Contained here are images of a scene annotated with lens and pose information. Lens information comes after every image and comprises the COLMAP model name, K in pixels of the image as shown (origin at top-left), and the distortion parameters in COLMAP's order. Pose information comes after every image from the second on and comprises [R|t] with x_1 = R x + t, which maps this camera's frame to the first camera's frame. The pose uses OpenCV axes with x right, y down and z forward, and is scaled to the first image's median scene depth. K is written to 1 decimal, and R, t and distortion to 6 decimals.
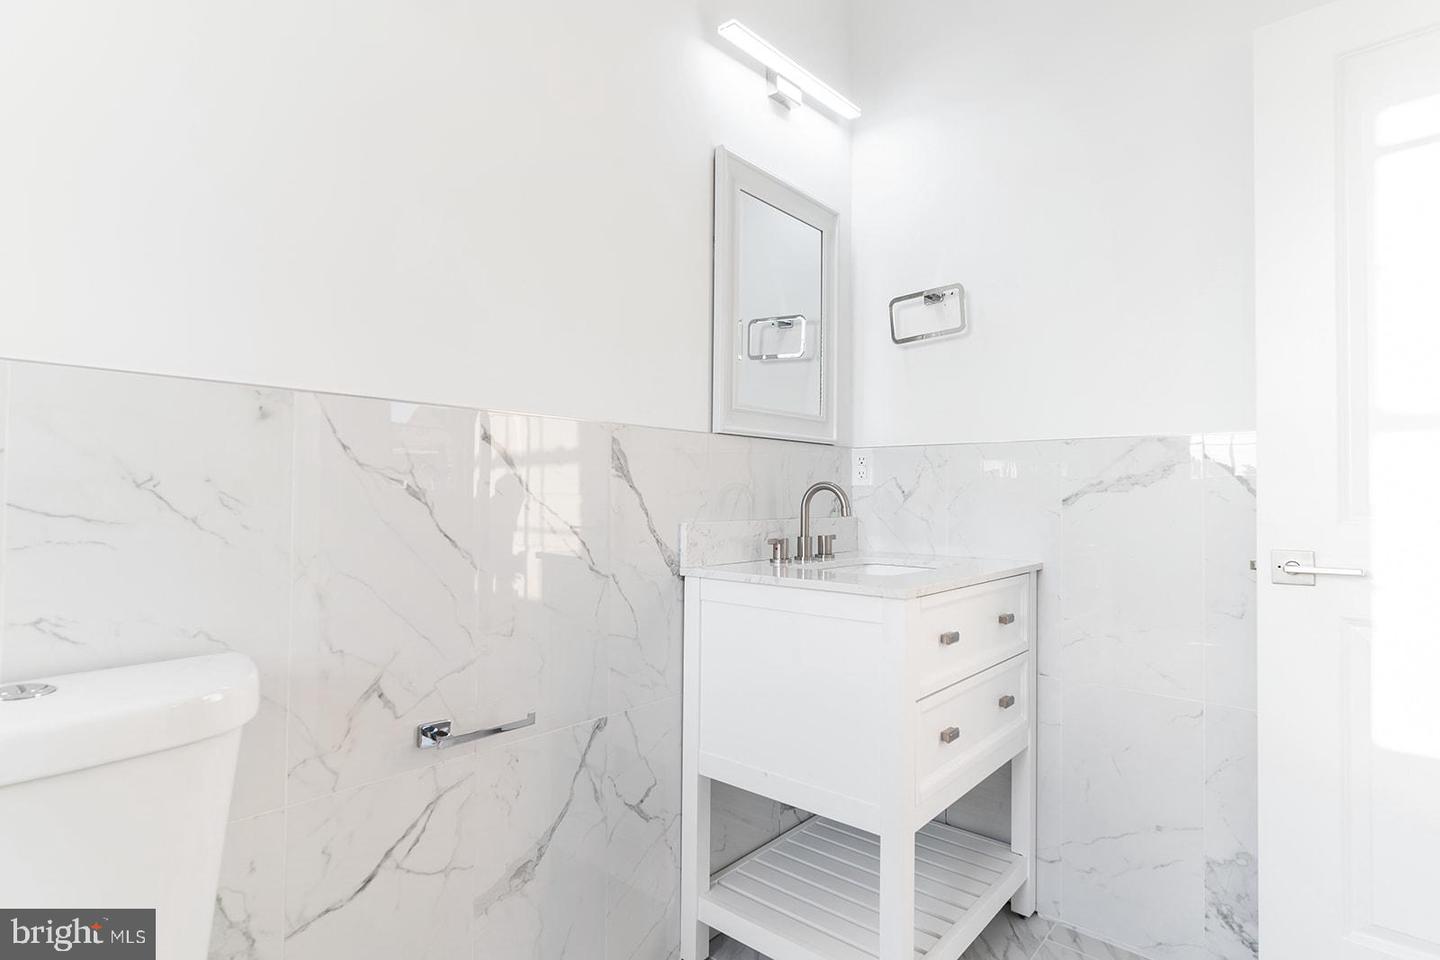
lens RADIAL K [[741.2, 0, 724.8], [0, 741.2, 480.2], [0, 0, 1]] dist [-0.000067, -0.000625]
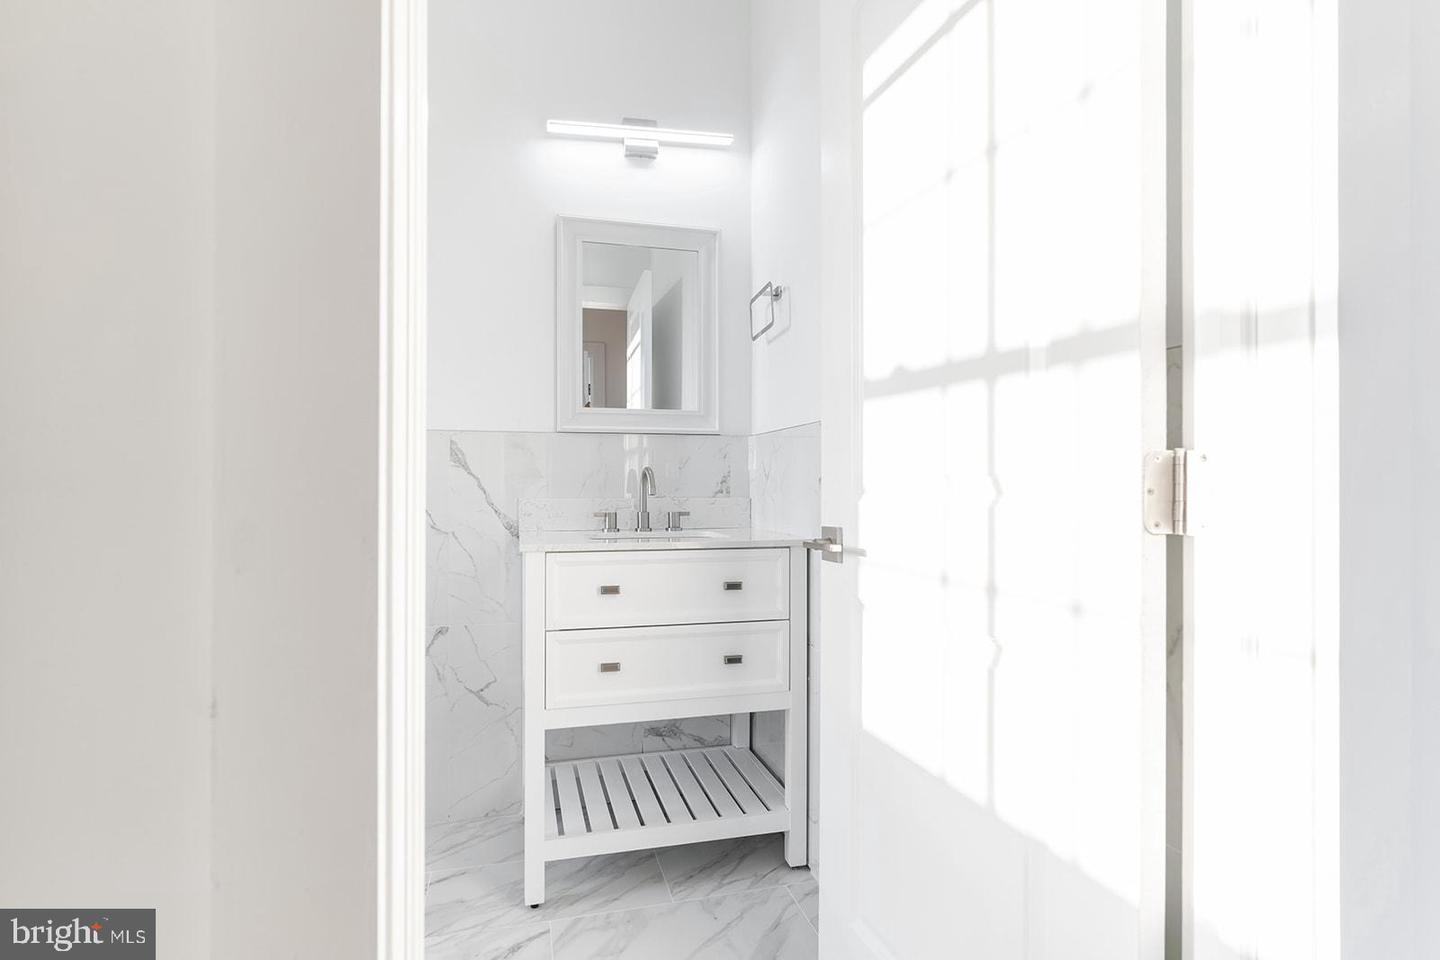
lens RADIAL K [[758.1, 0, 741.6], [0, 758.1, 481.0], [0, 0, 1]] dist [-0.002087, 0.000700]
pose [[0.827502, -0.010267, -0.561368, 1.113098], [0.017053, 0.999831, 0.006852, 0.022416], [0.561203, -0.015243, 0.827538, 0.064271]]
